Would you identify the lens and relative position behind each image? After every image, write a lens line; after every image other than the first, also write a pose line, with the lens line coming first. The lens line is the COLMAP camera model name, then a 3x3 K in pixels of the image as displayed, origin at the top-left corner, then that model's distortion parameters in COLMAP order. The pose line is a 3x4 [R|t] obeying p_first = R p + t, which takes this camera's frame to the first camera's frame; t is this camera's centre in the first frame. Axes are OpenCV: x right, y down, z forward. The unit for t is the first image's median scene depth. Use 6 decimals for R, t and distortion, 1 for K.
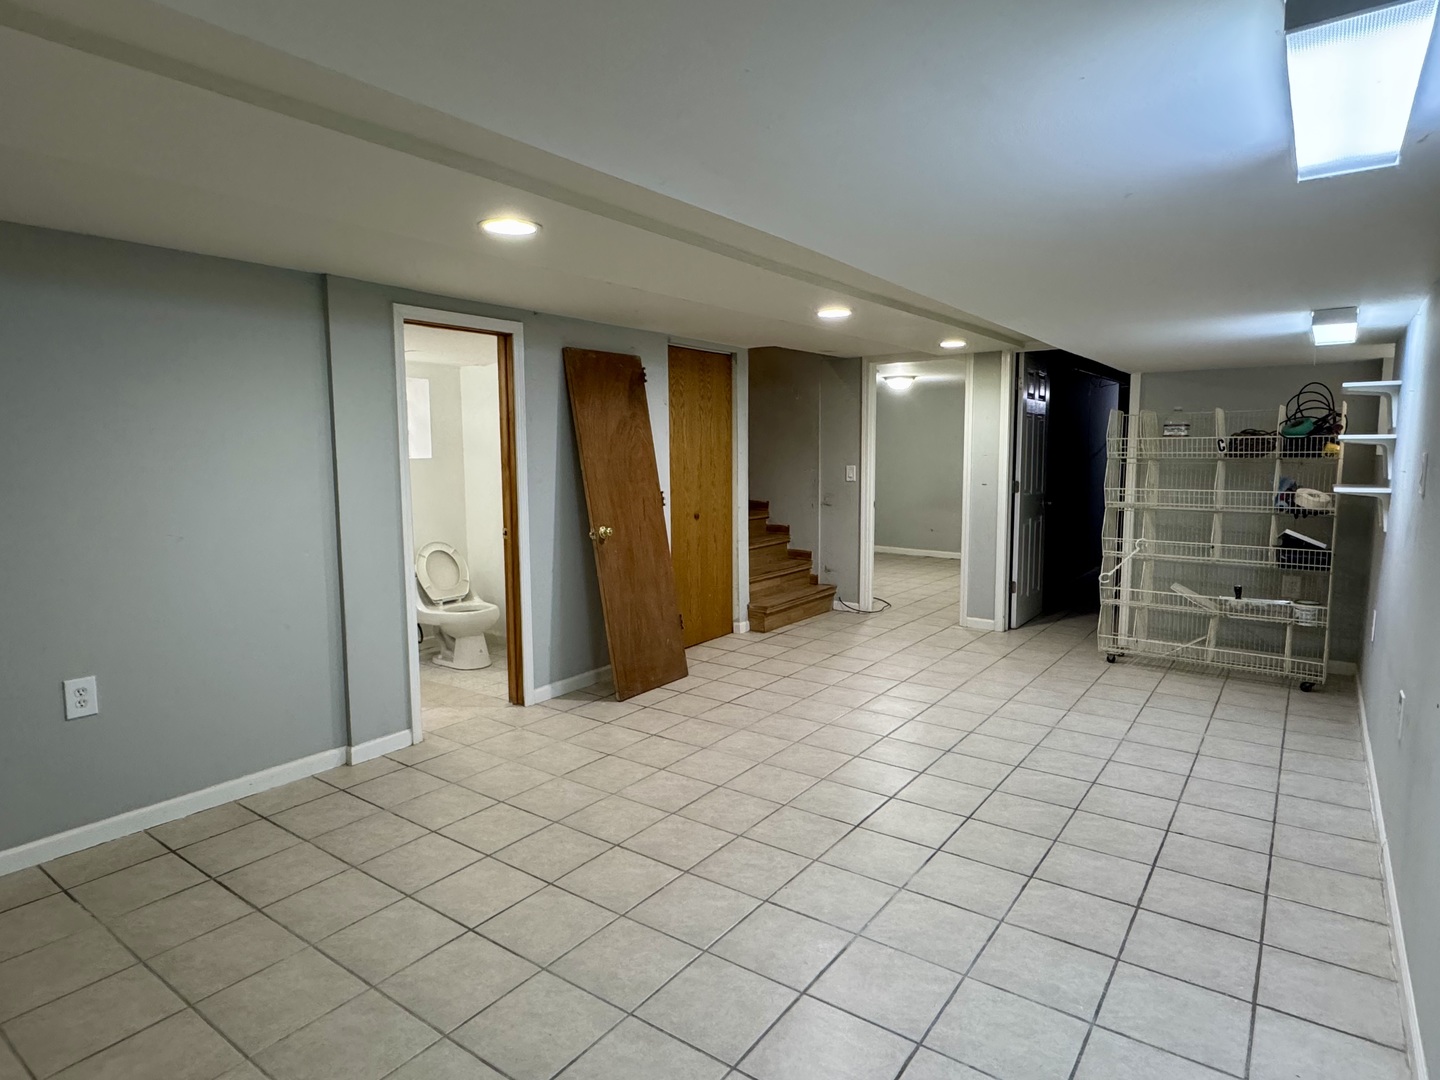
lens RADIAL K [[816.6, 0, 708.6], [0, 816.6, 533.2], [0, 0, 1]] dist [-0.000954, 0.003097]
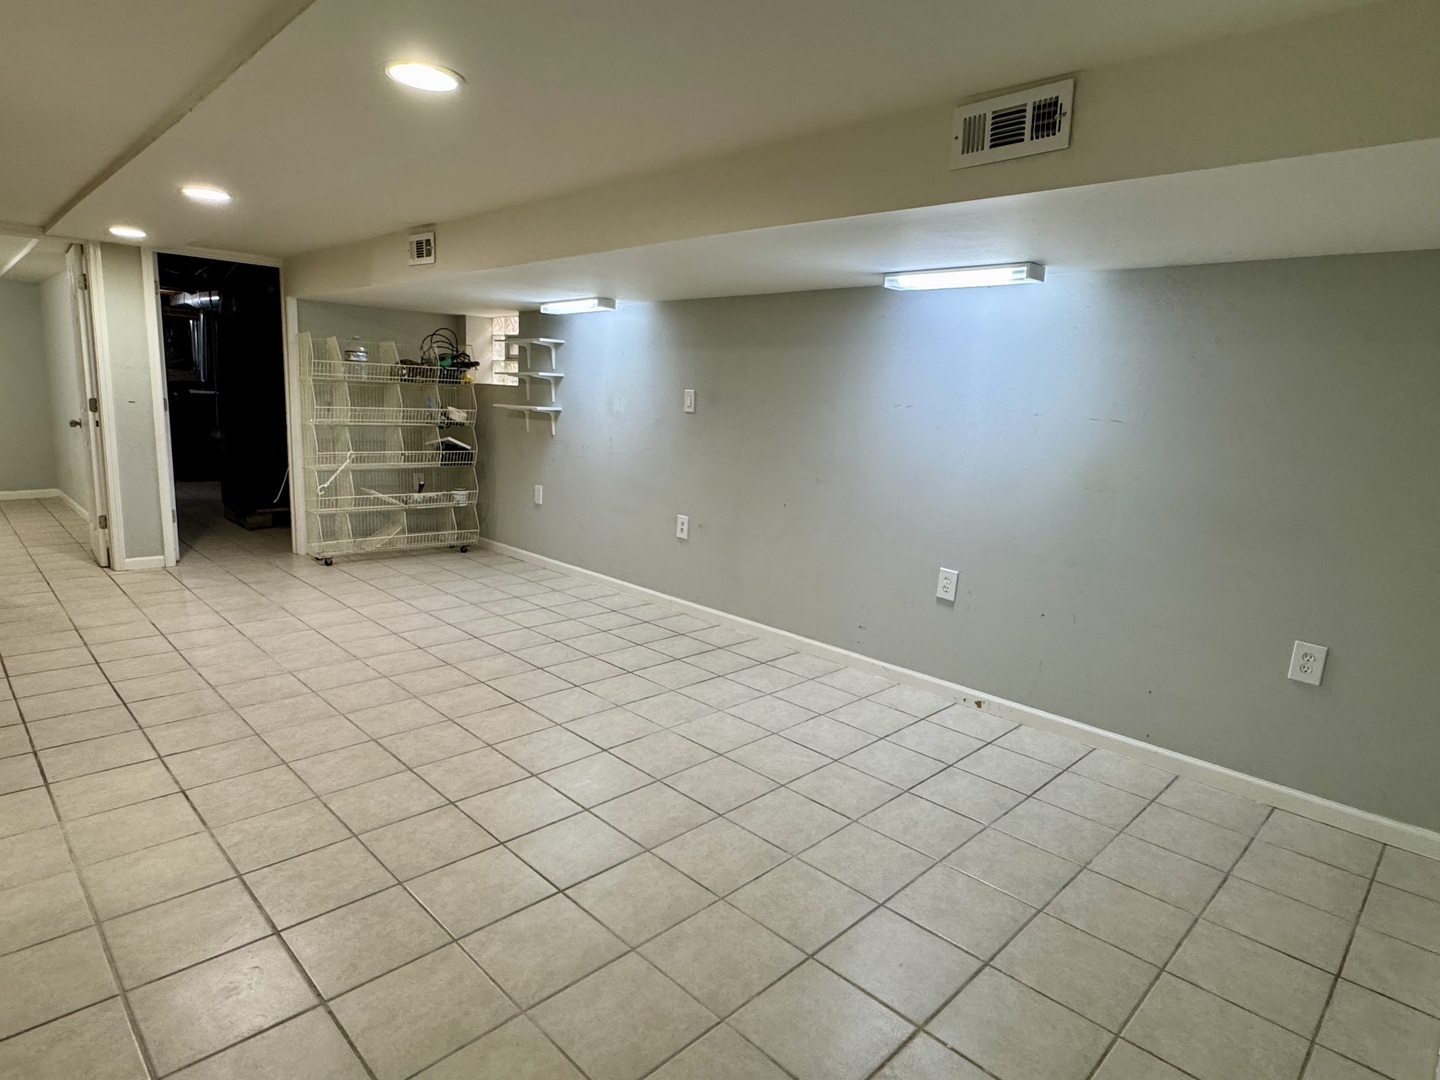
lens RADIAL K [[816.6, 0, 714.0], [0, 816.6, 548.6], [0, 0, 1]] dist [-0.000954, 0.003097]
pose [[0.153815, -0.171909, 0.973030, -0.591113], [0.051363, 0.984809, 0.165871, -0.025728], [-0.986764, 0.024464, 0.160309, 0.355789]]
